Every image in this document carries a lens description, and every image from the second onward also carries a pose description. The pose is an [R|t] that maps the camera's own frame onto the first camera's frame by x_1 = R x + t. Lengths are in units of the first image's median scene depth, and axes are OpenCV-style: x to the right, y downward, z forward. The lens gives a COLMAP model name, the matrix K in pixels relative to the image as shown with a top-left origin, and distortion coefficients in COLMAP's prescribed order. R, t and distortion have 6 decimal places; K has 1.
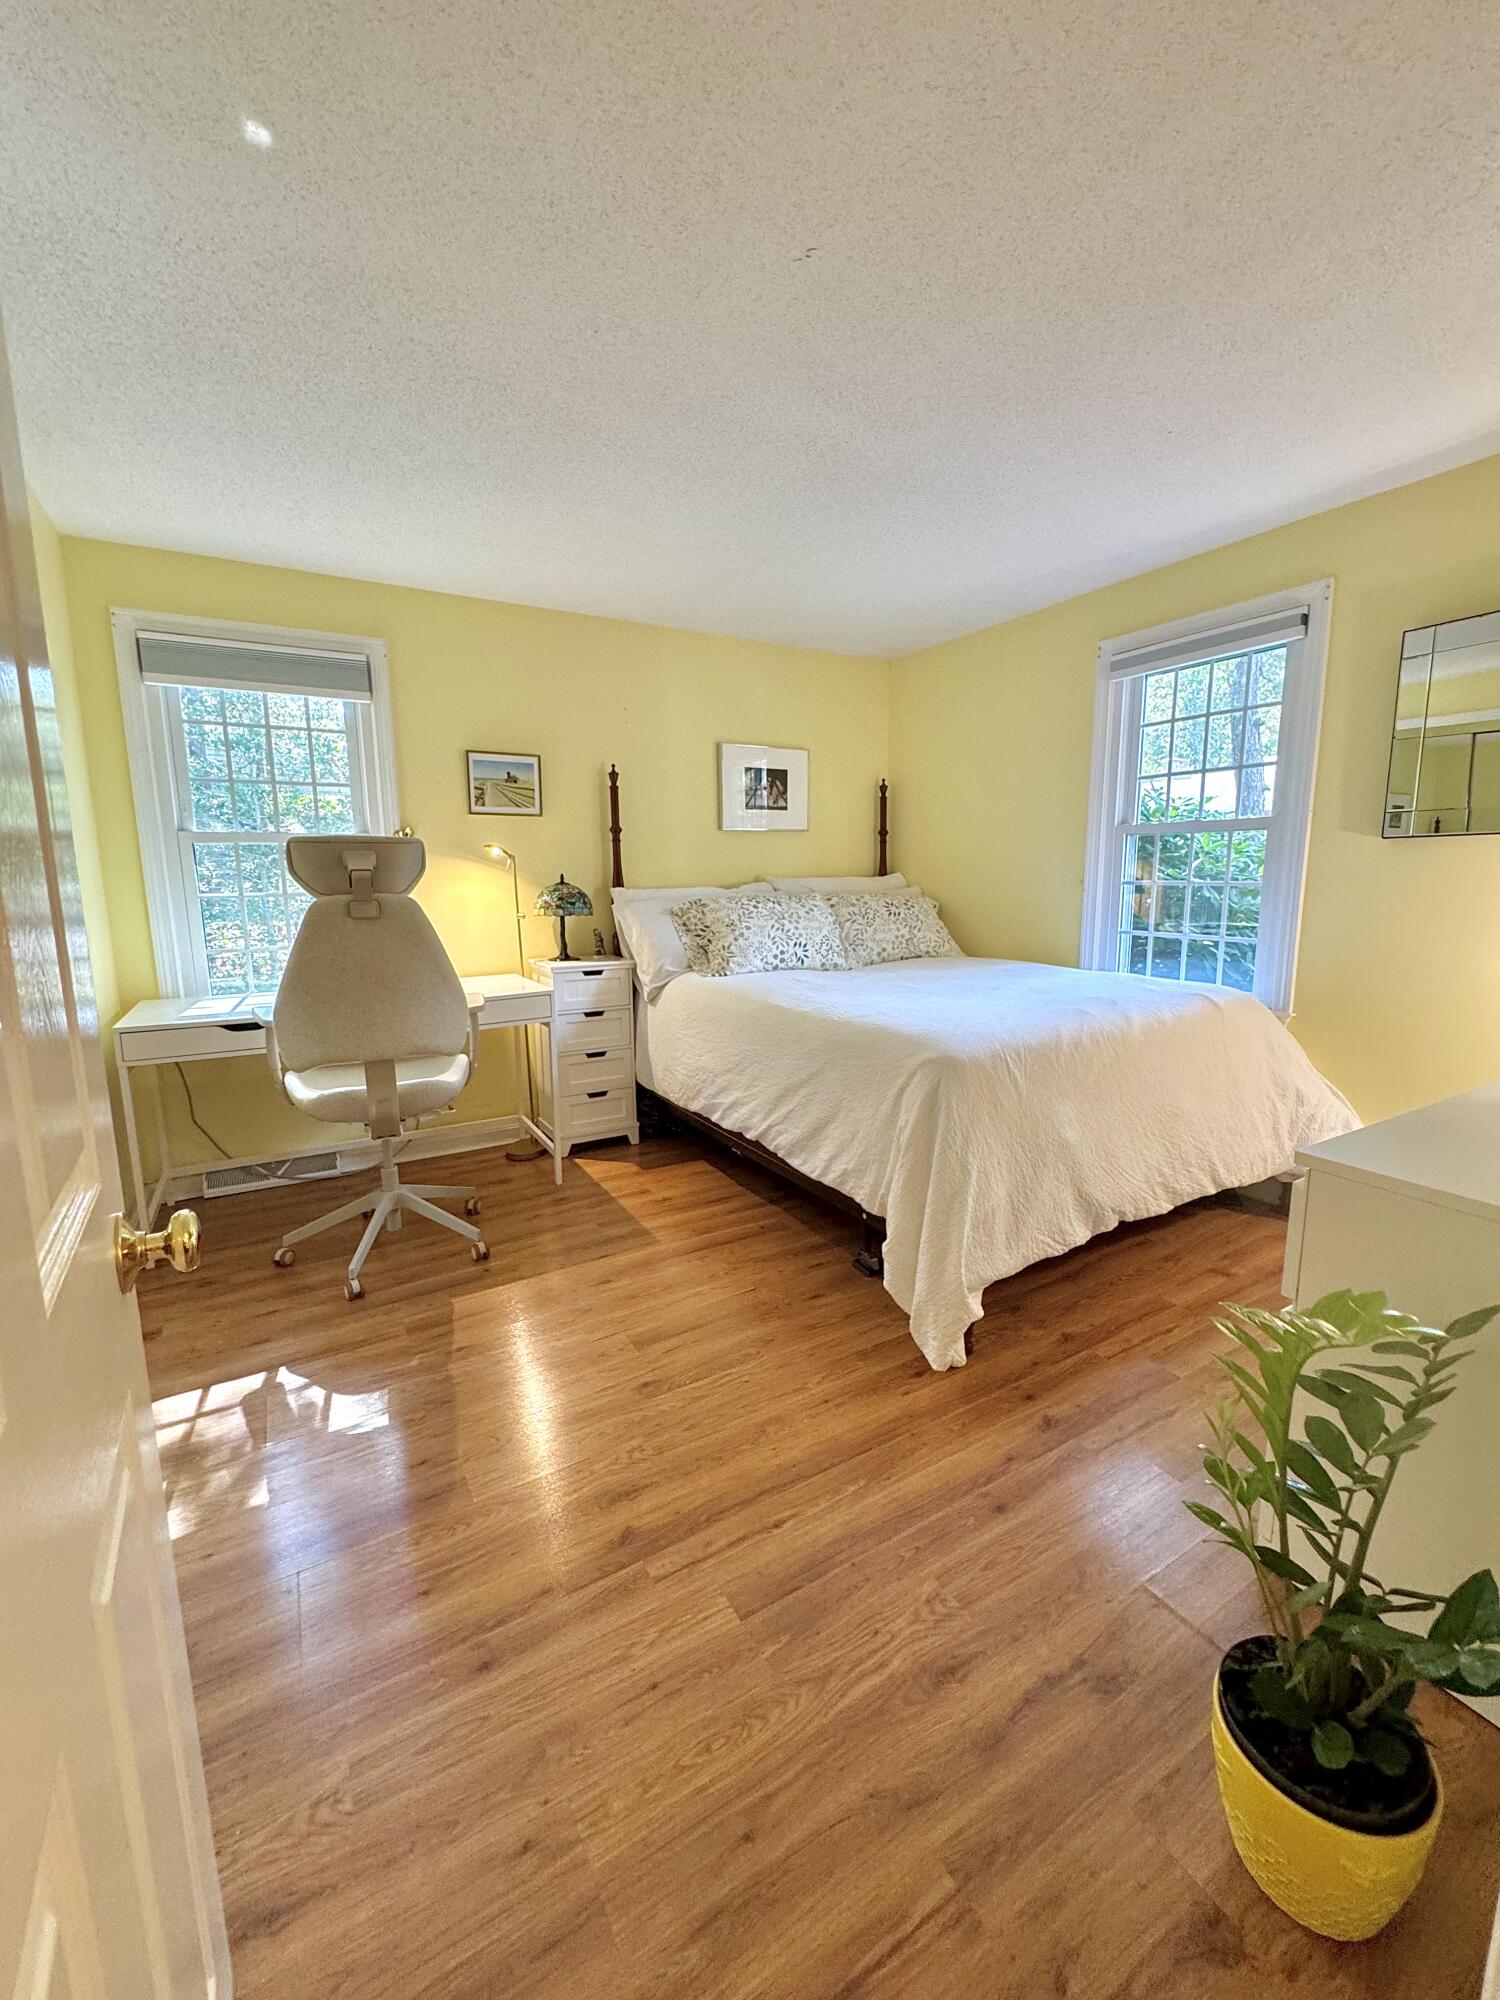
lens RADIAL K [[838.1, 0, 750.0], [0, 838.1, 1000.0], [0, 0, 1]] dist [-0.003329, -0.000408]
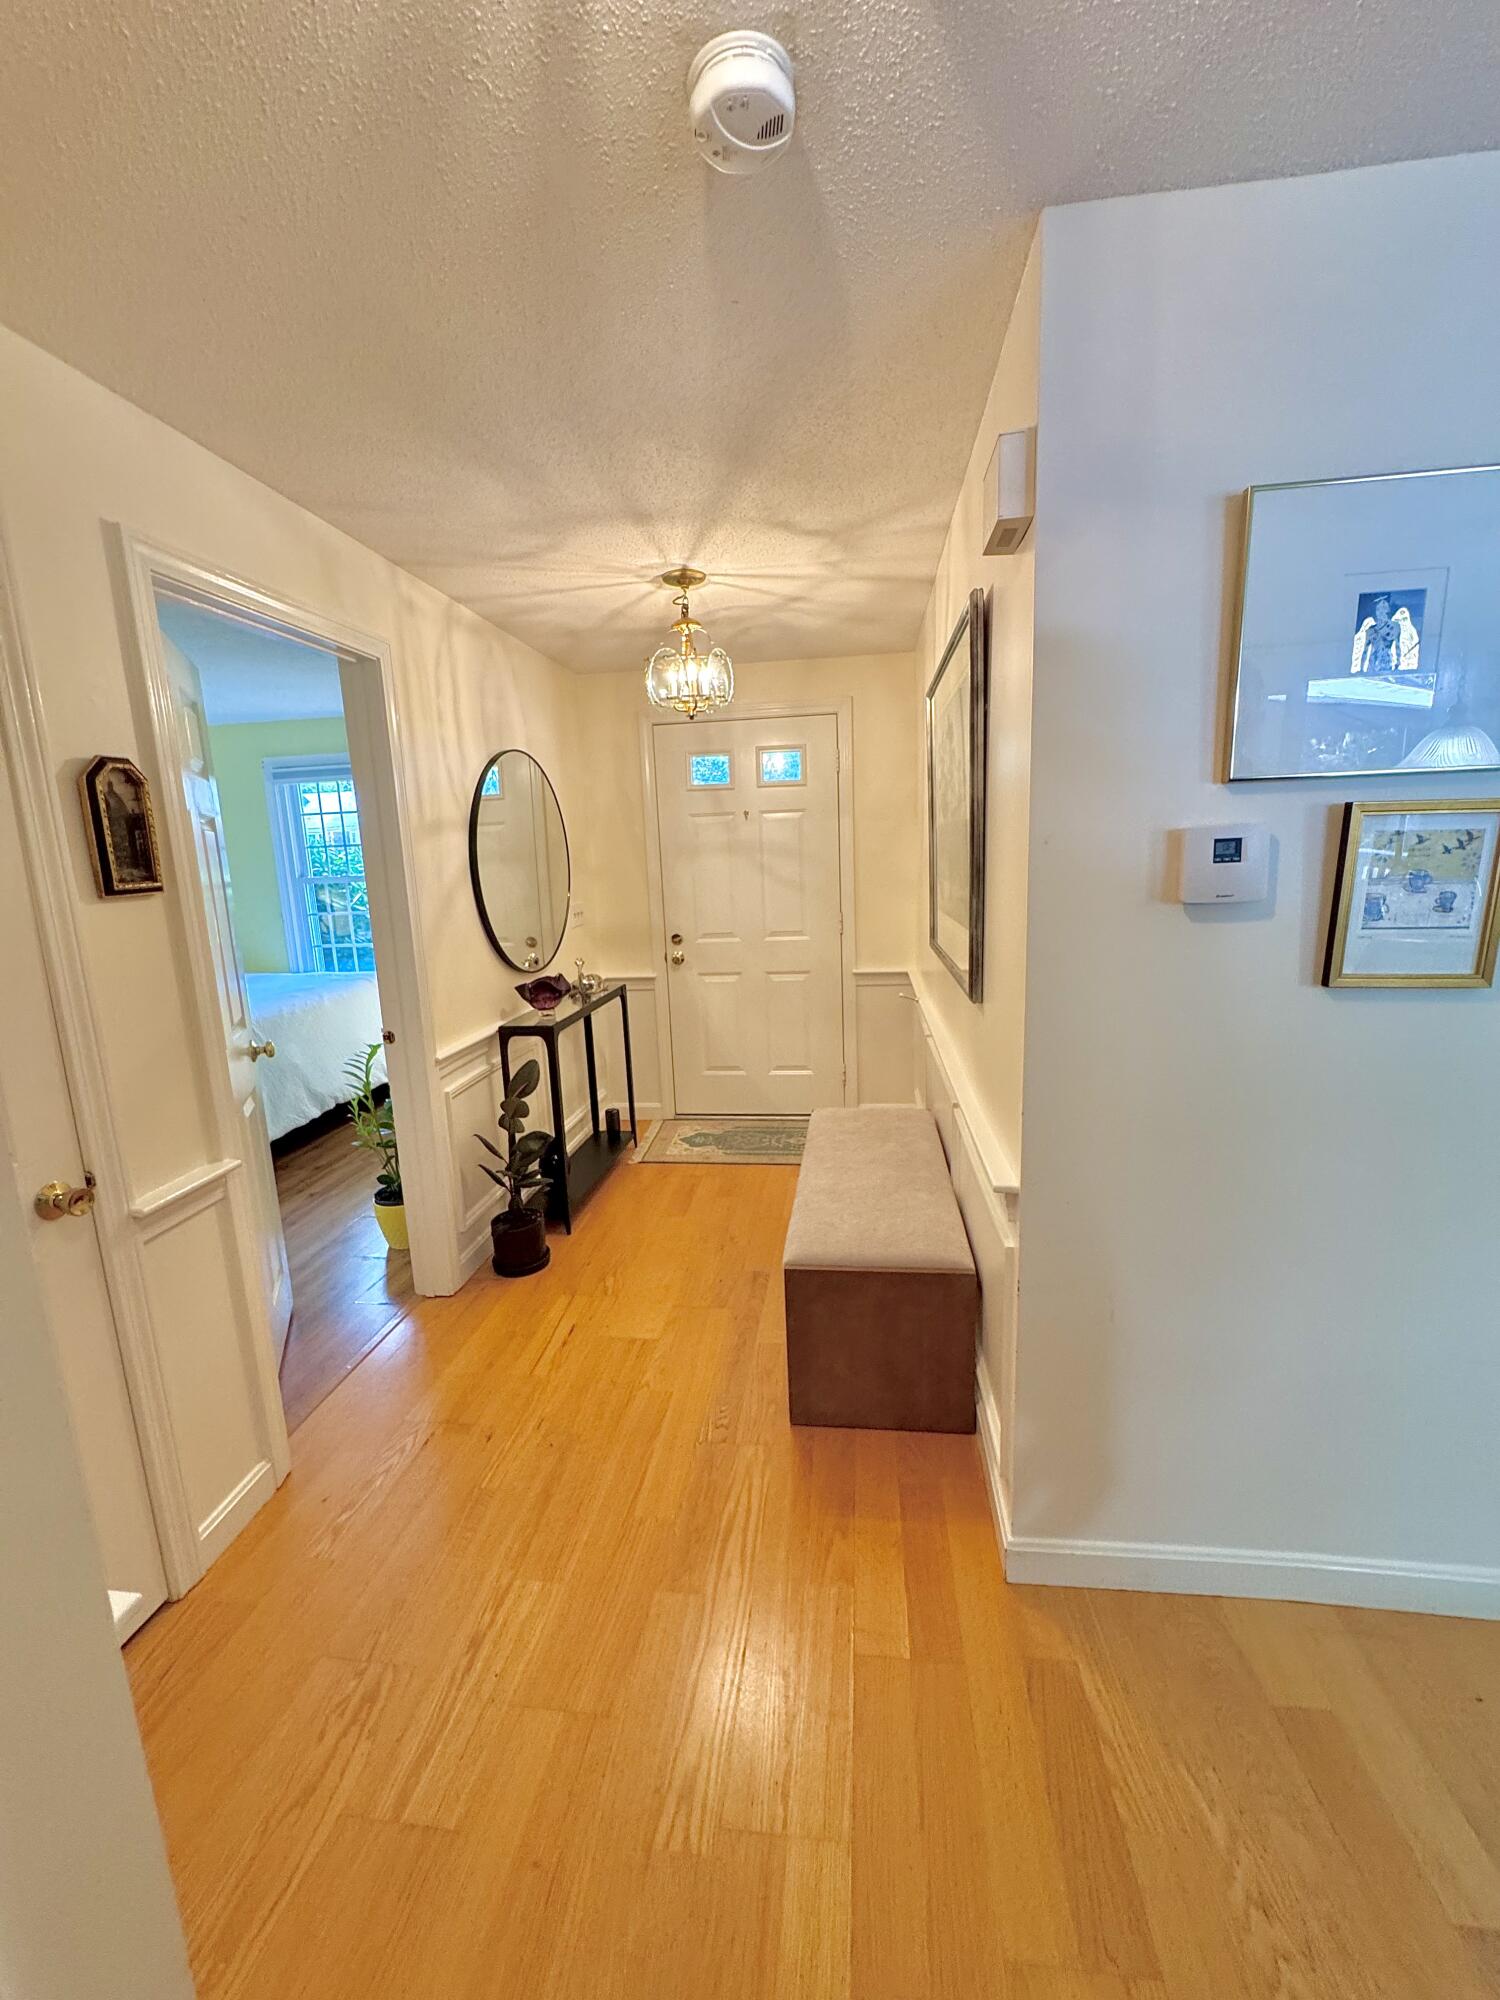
lens RADIAL K [[838.1, 0, 750.0], [0, 838.1, 1000.0], [0, 0, 1]] dist [-0.003329, -0.000408]
pose [[0.638259, -0.154104, 0.754239, -0.334856], [0.157345, 0.985190, 0.068141, 0.054919], [-0.753570, 0.075184, 0.653054, -0.913715]]
